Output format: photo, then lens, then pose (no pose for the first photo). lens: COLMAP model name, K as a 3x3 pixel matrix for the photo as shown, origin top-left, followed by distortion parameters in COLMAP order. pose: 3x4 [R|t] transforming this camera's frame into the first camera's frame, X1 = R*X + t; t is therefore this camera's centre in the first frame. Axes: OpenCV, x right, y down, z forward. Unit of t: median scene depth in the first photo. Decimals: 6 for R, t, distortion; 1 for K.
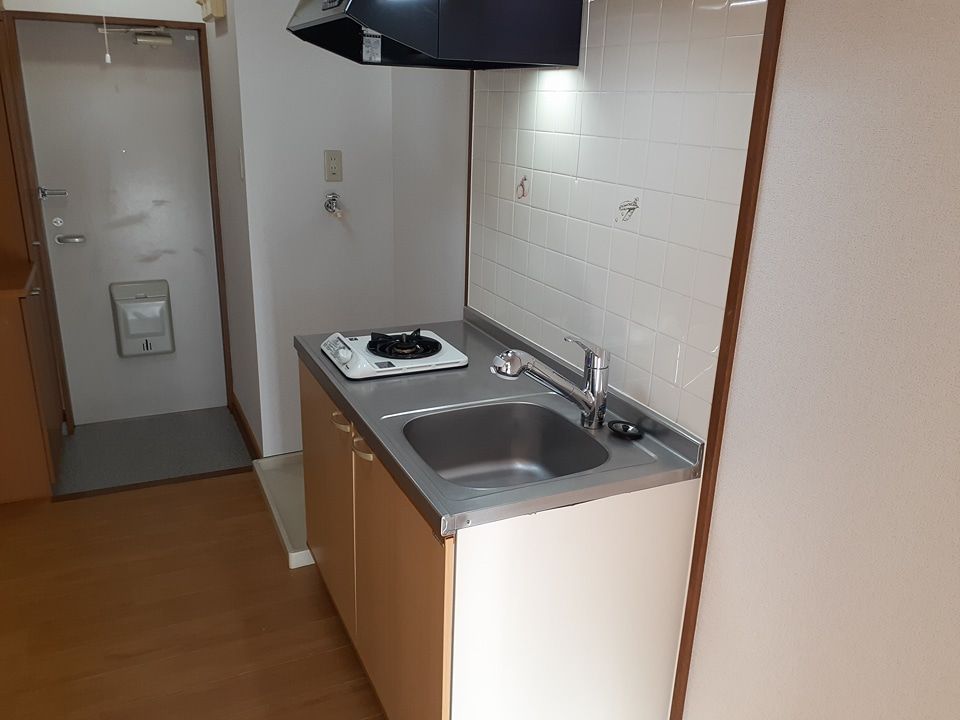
lens RADIAL K [[748.5, 0, 480.0], [0, 748.5, 360.0], [0, 0, 1]] dist [0.004598, -0.005292]
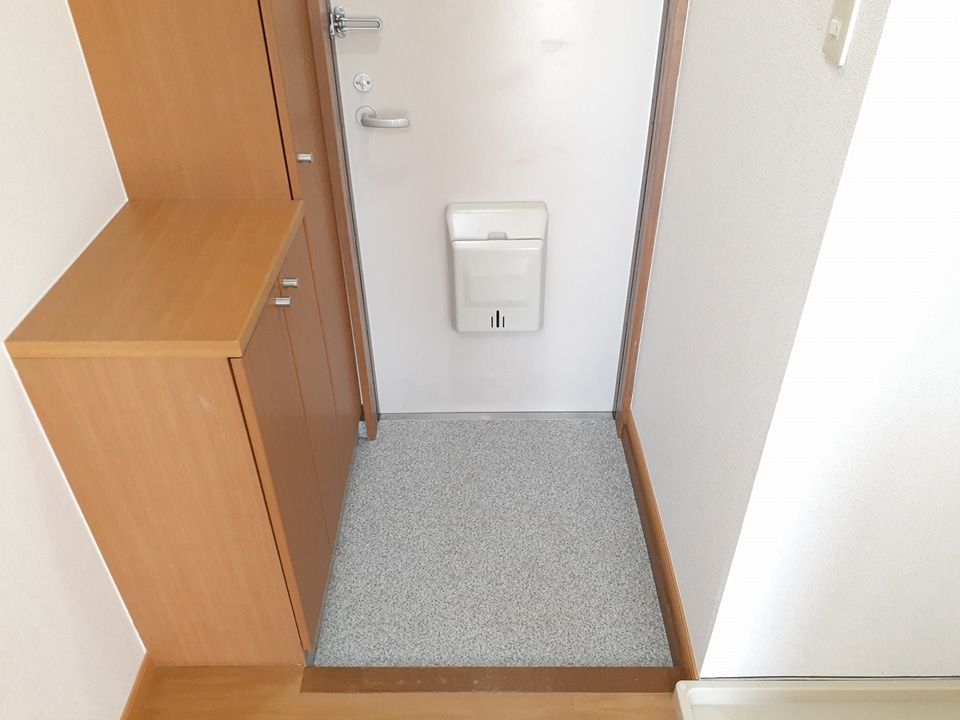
lens RADIAL K [[748.5, 0, 480.0], [0, 748.5, 360.0], [0, 0, 1]] dist [0.004598, -0.005292]
pose [[0.900138, 0.217976, -0.377145, -0.247034], [-0.098776, 0.945380, 0.310645, -0.163369], [0.424258, -0.242371, 0.872503, 0.517412]]
